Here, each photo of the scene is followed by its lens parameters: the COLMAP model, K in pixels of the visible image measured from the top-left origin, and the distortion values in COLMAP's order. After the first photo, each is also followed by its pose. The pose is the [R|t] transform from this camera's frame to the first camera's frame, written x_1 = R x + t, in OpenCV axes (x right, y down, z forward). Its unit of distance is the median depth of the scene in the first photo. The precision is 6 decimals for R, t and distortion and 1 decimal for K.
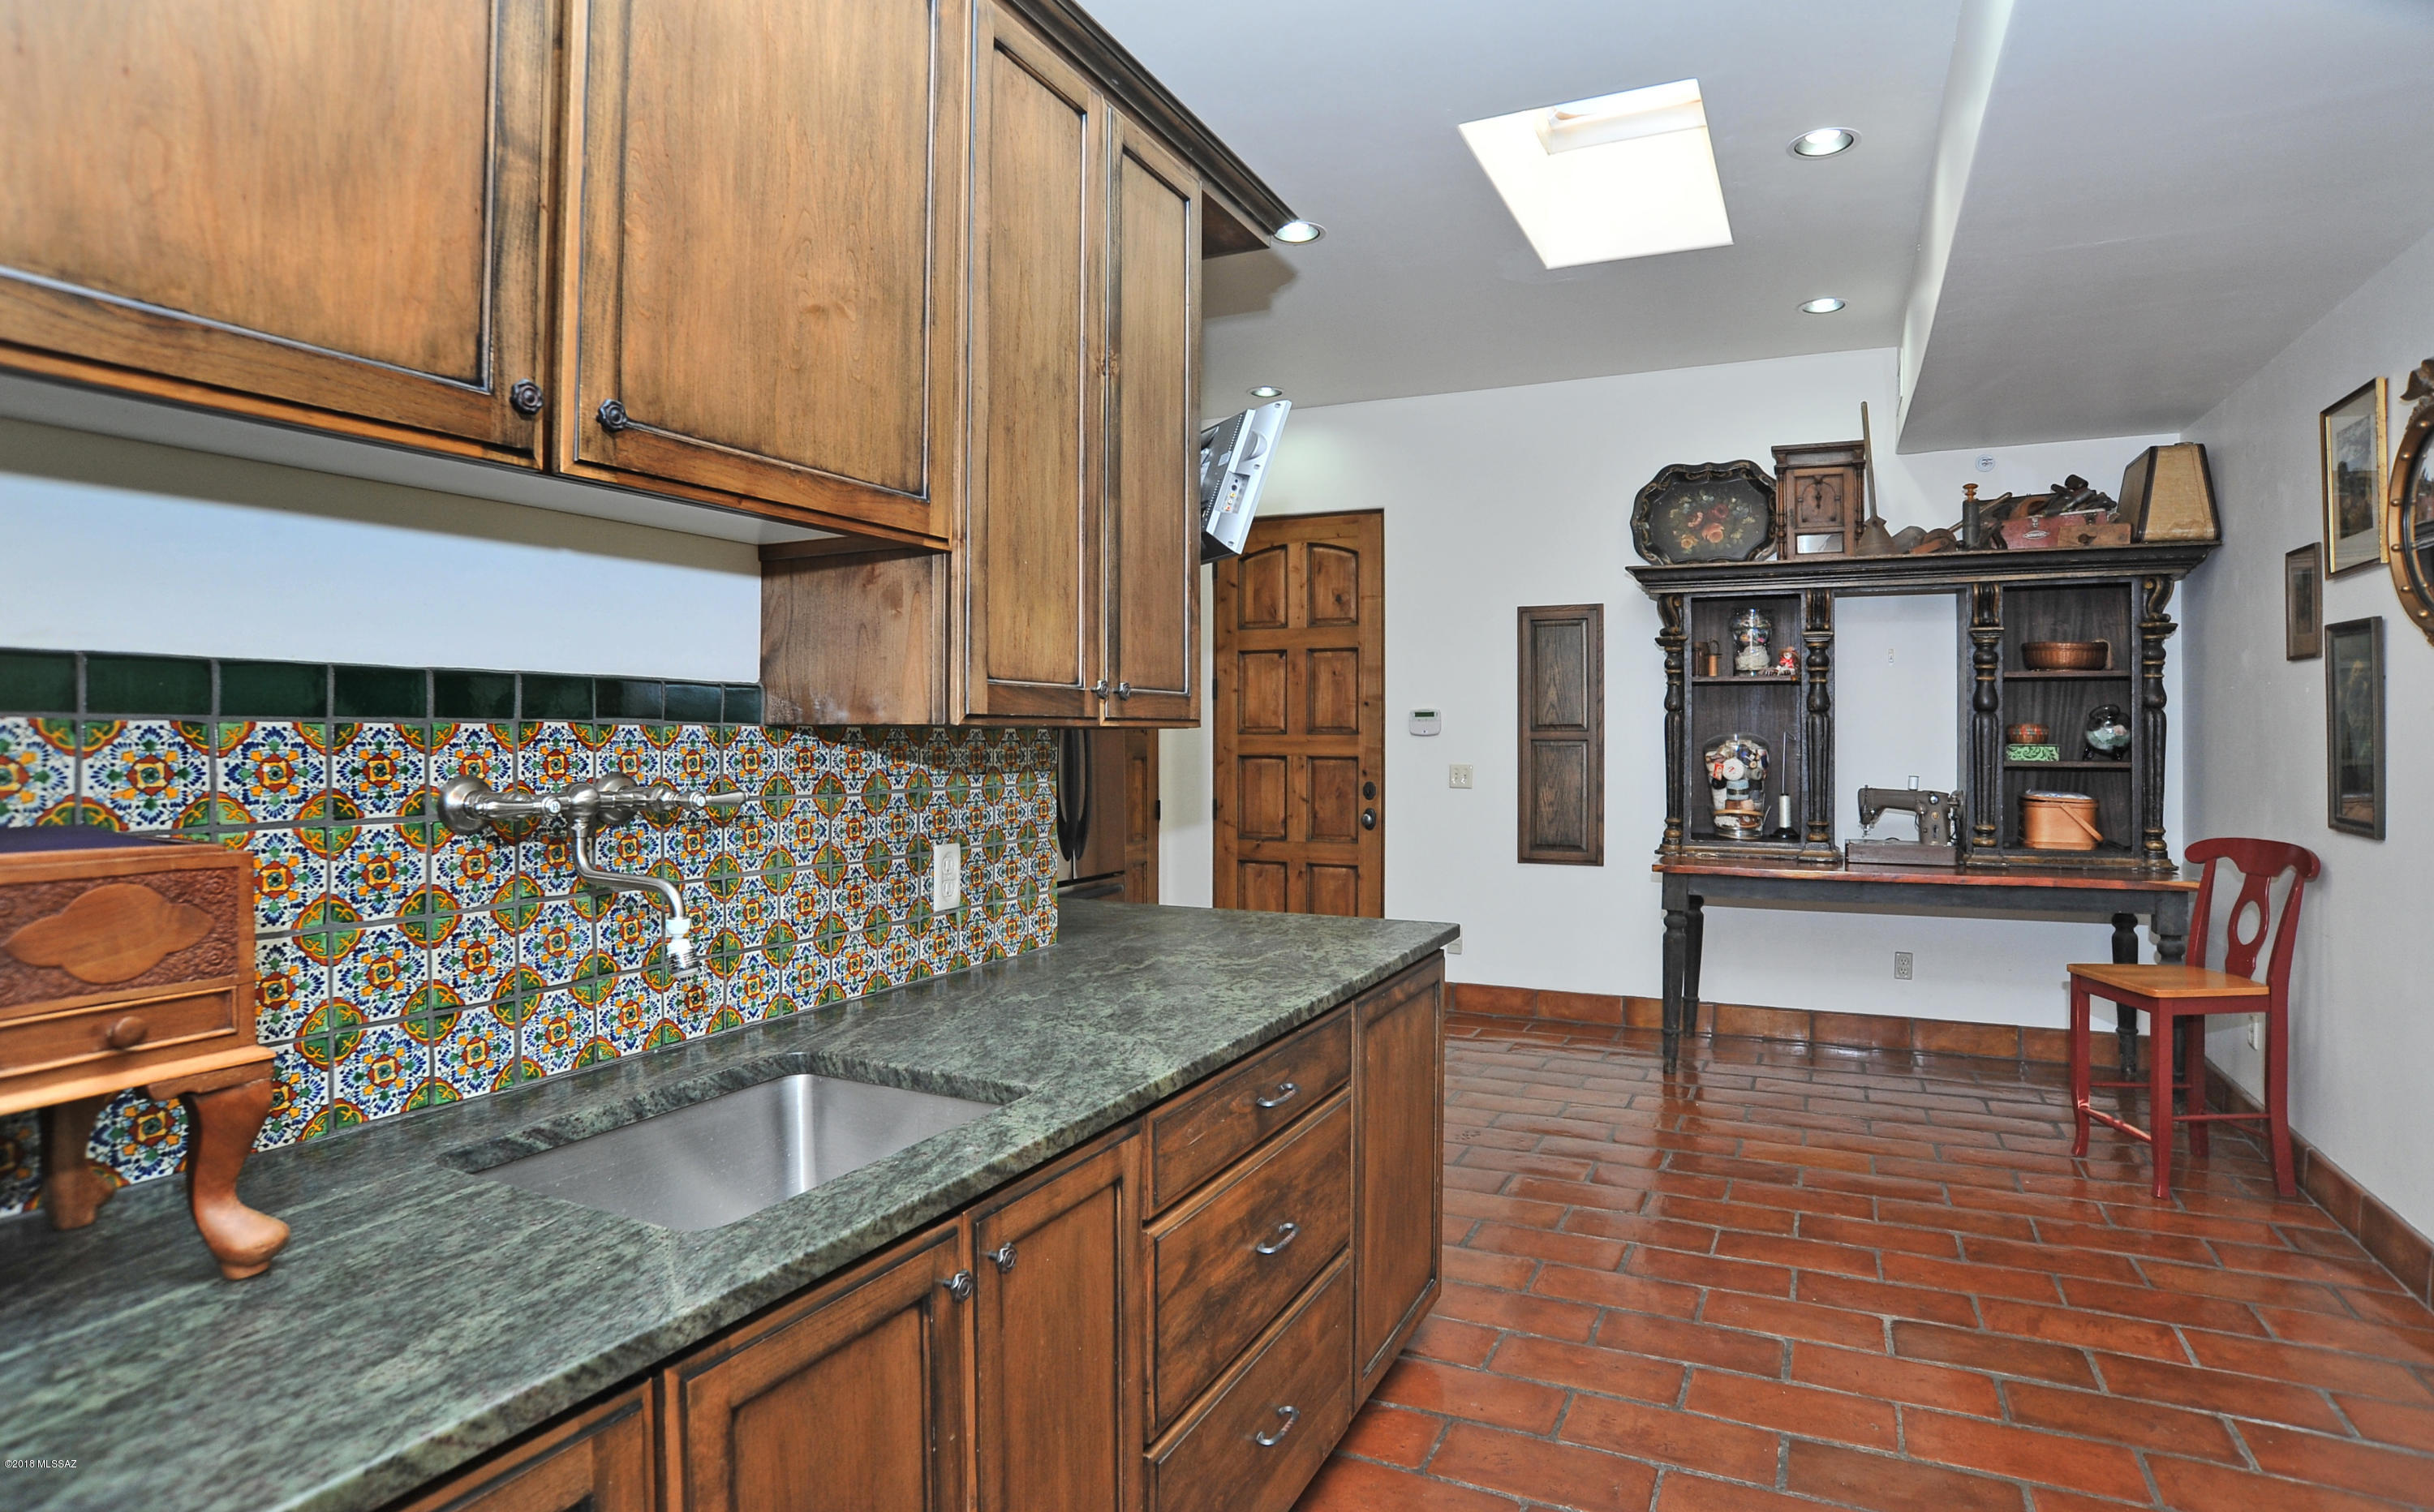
lens RADIAL K [[1318.9, 0, 1217.0], [0, 1318.9, 756.0], [0, 0, 1]] dist [-0.000713, -0.039453]
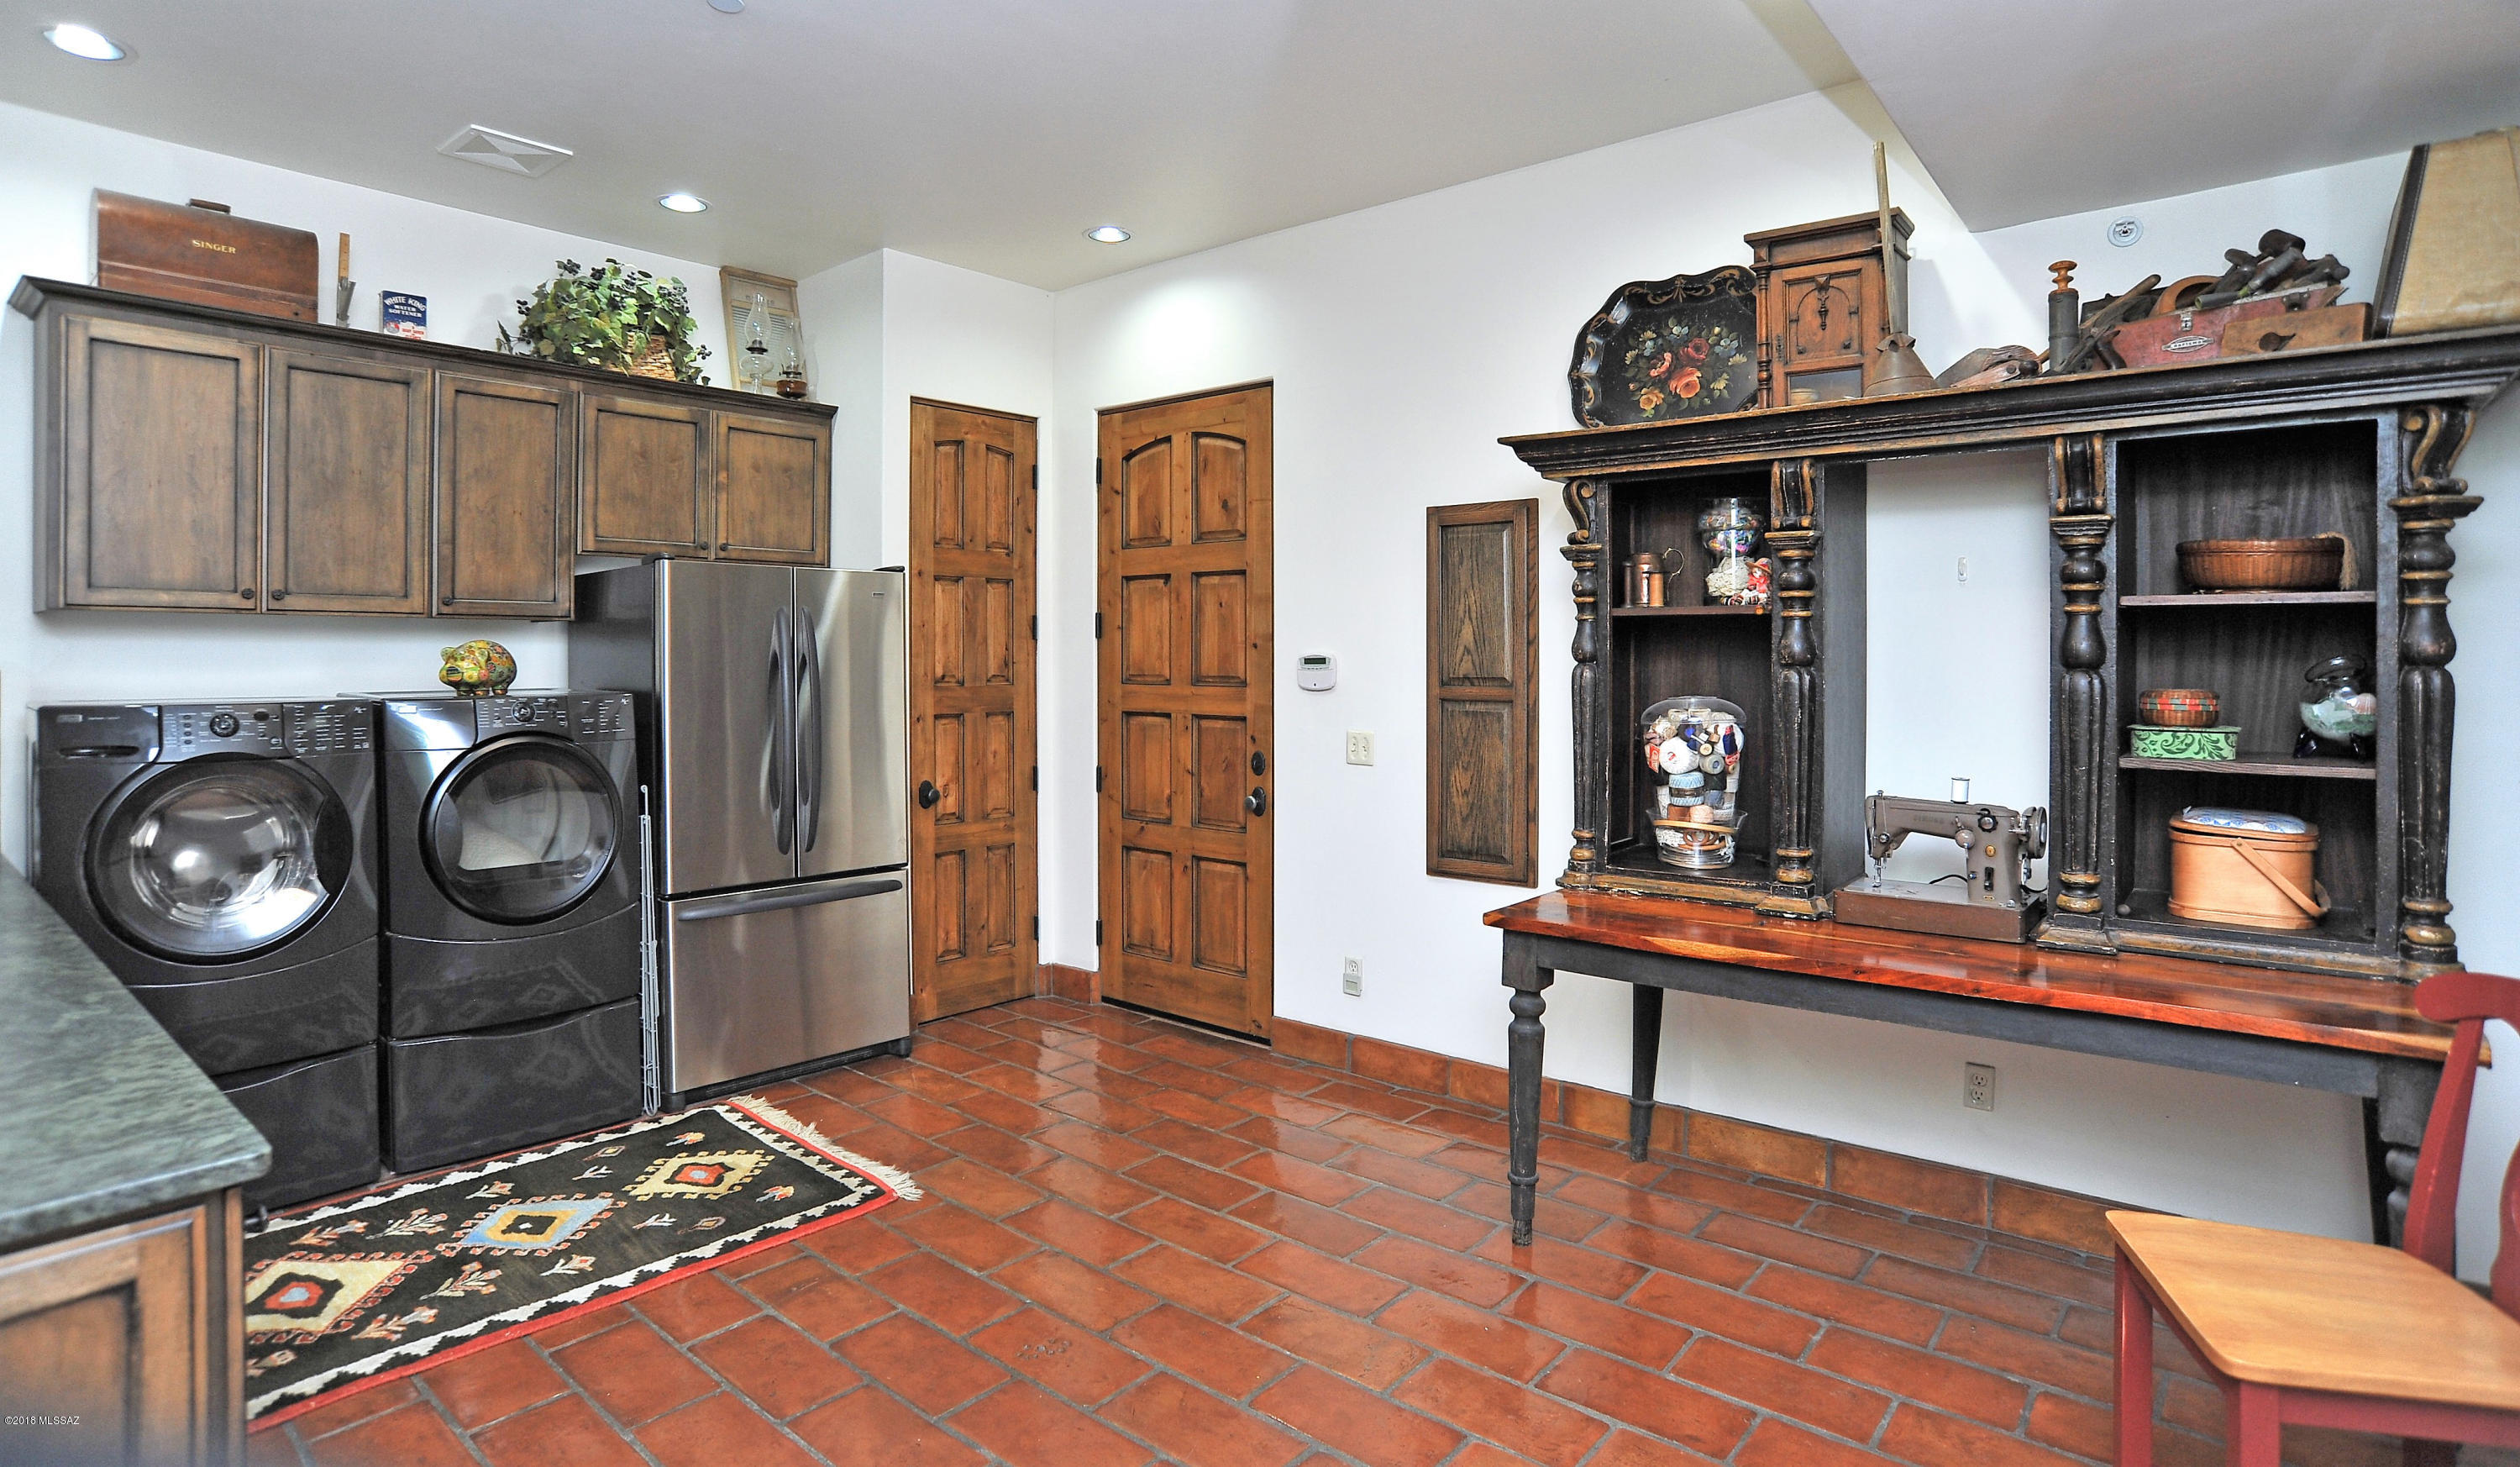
lens RADIAL K [[1265.9, 0, 1257.5], [0, 1265.9, 674.7], [0, 0, 1]] dist [-0.061735, 0.020655]
pose [[0.964223, 0.001949, -0.265084, 0.334706], [-0.001336, 0.999996, 0.002494, -0.027639], [0.265088, -0.002050, 0.964222, 0.349775]]
